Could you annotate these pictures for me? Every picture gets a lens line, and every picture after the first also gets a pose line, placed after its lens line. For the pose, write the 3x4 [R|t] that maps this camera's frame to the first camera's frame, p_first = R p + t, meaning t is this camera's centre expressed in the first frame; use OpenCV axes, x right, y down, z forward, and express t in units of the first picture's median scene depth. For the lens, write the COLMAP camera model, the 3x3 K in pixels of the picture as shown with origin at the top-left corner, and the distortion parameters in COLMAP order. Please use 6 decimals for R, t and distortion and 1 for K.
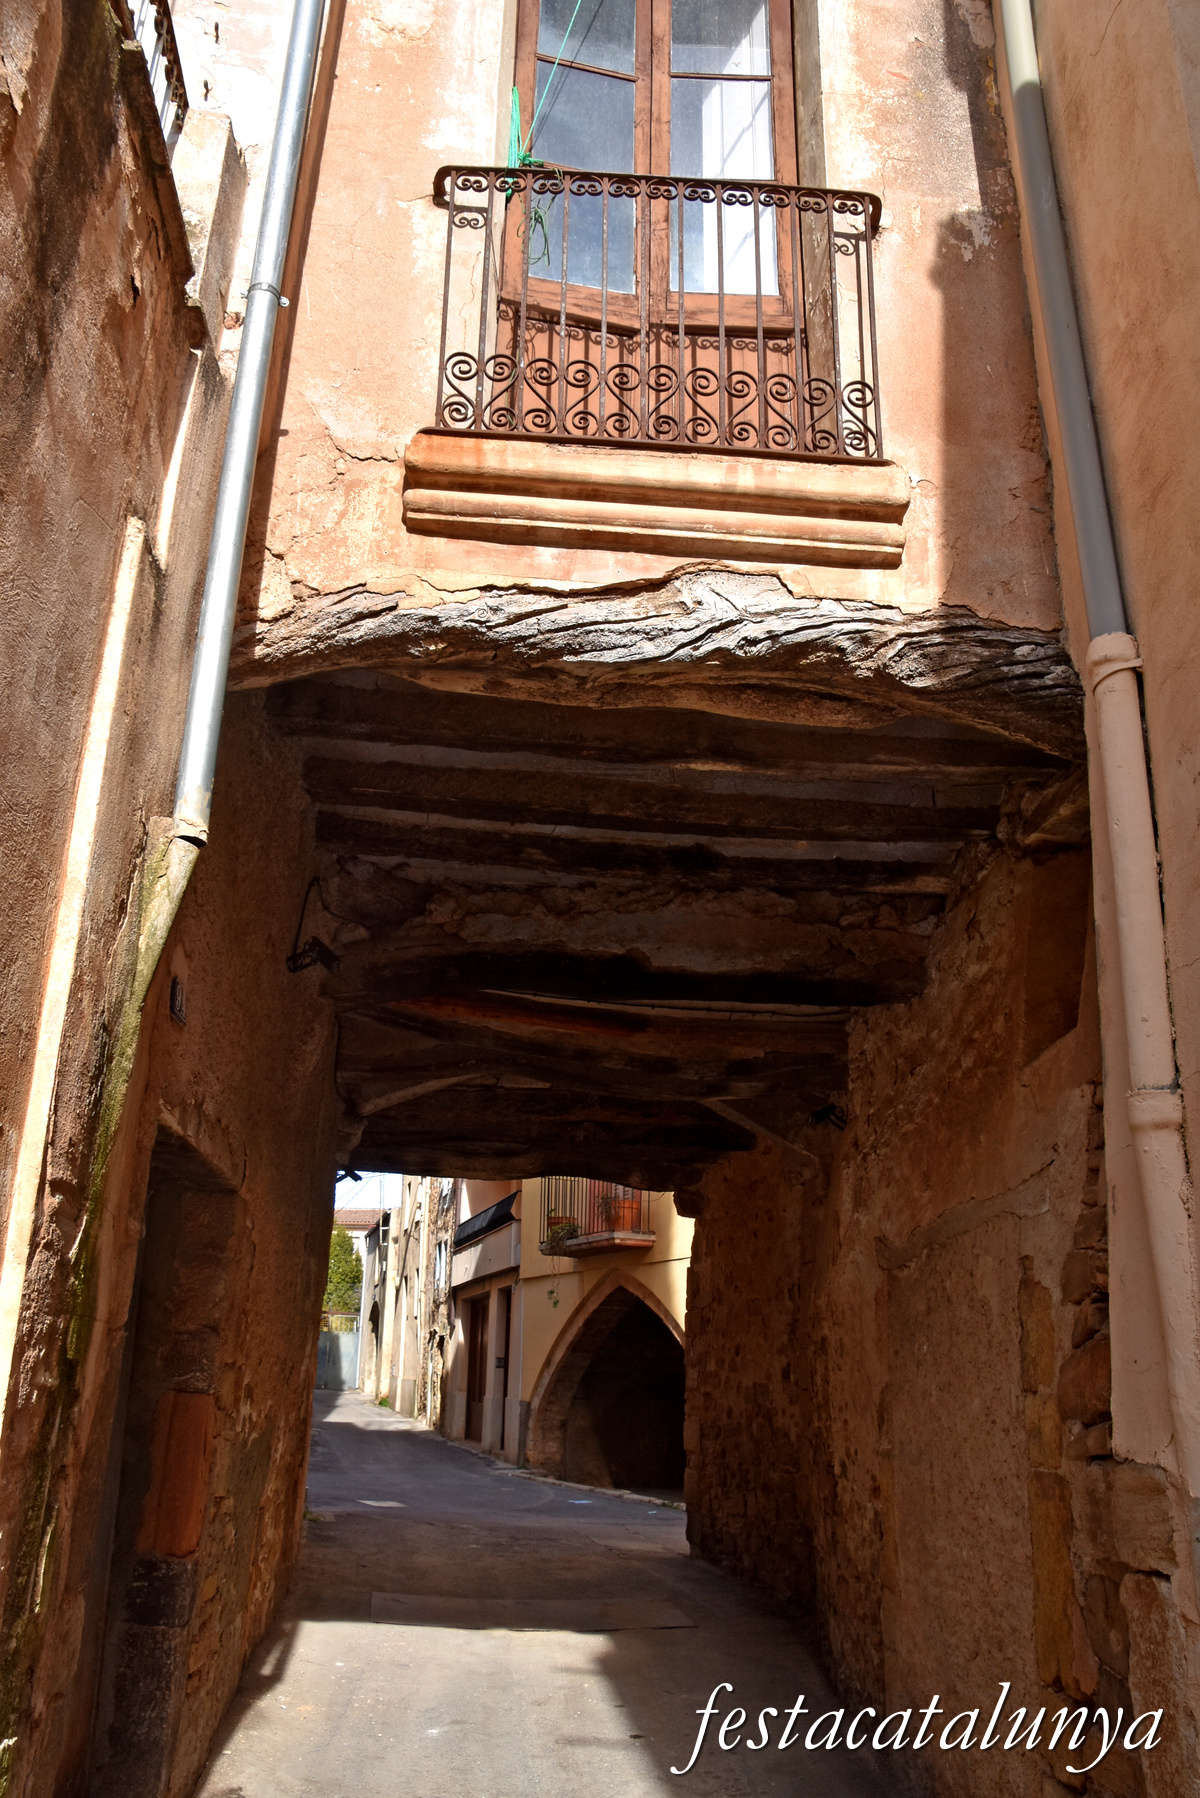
lens RADIAL K [[1437.3, 0, 600.0], [0, 1437.3, 899.0], [0, 0, 1]] dist [-0.157713, 0.104911]
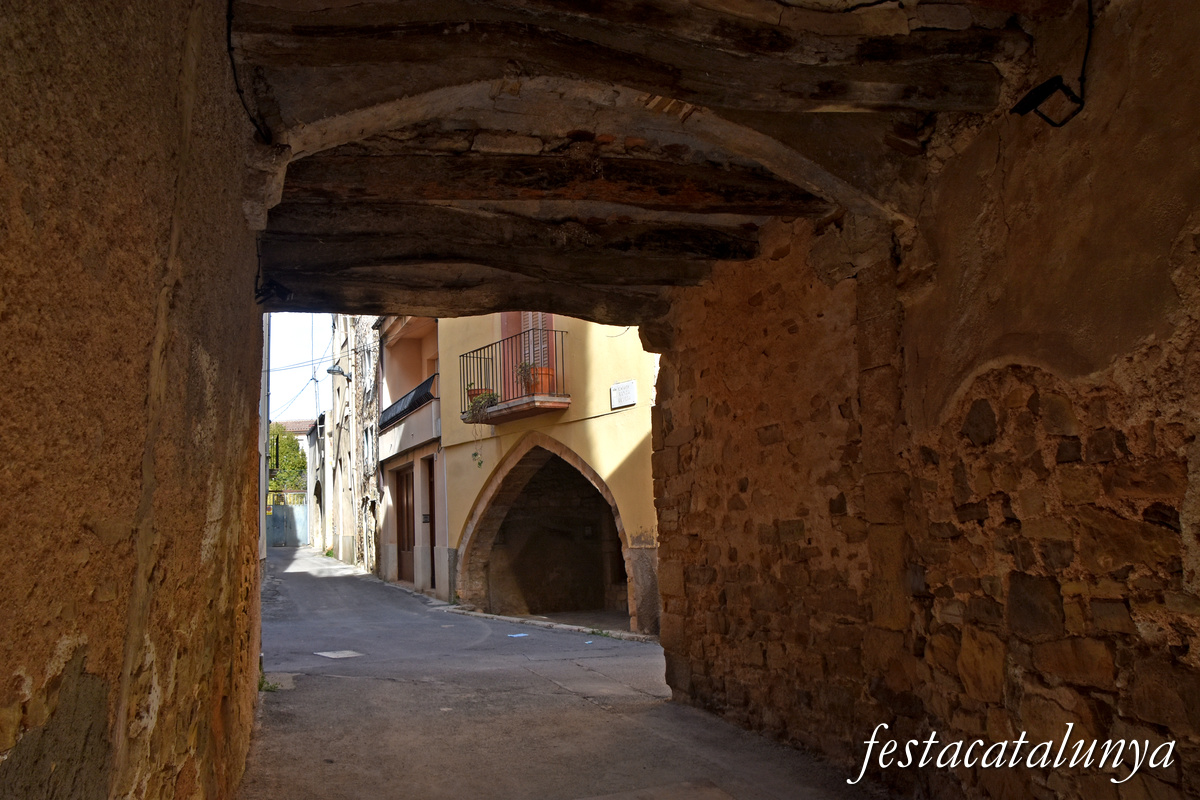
lens RADIAL K [[959.3, 0, 600.0], [0, 959.3, 400.0], [0, 0, 1]] dist [-0.157713, 0.104911]
pose [[0.988917, -0.045298, 0.141392, -0.038564], [0.016293, 0.979679, 0.199907, 0.076569], [-0.147574, -0.195388, 0.969559, 0.233481]]
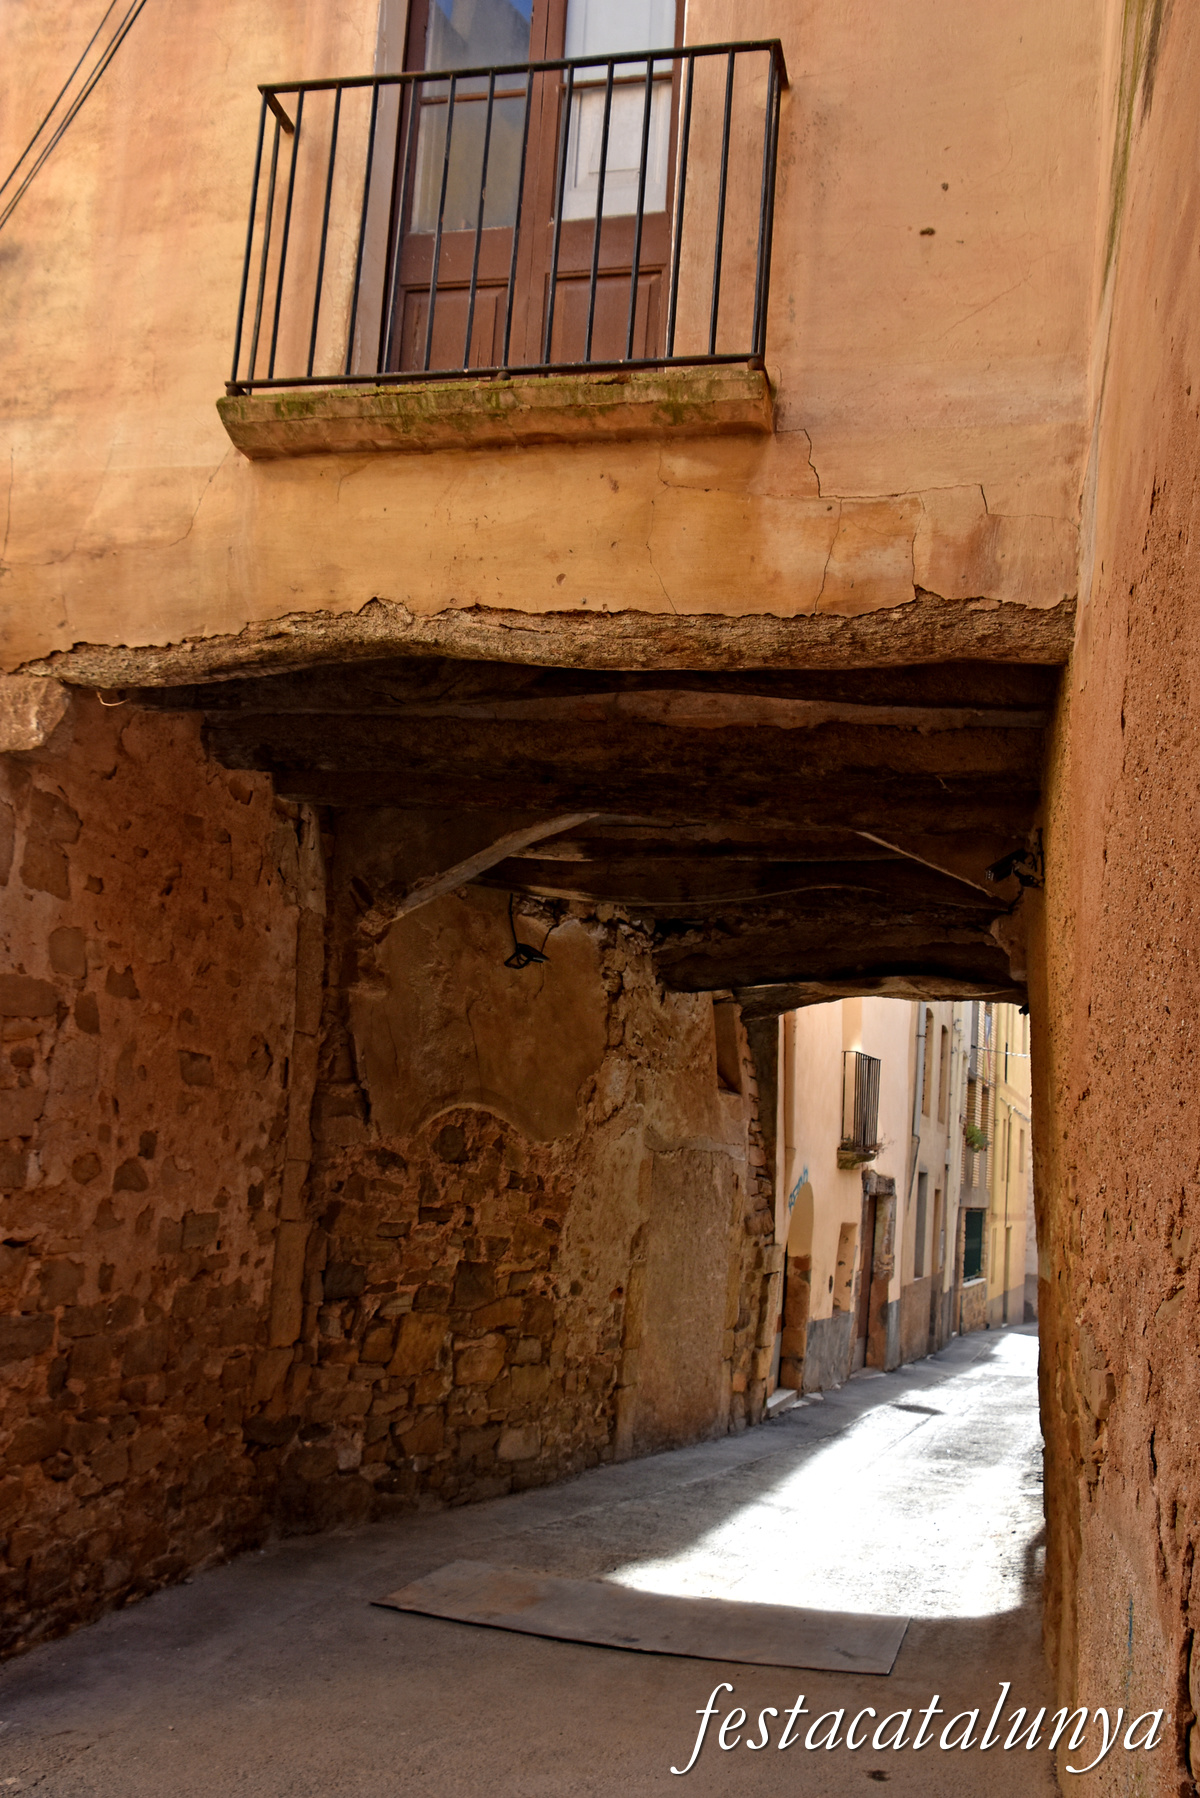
lens RADIAL K [[1719.8, 0, 600.0], [0, 1719.8, 899.0], [0, 0, 1]] dist [-0.116103, -0.001651]
pose [[-0.917752, -0.023192, 0.396475, -0.139929], [-0.210307, 0.875219, -0.435618, 0.243540], [-0.336900, -0.483171, -0.808112, 0.762073]]
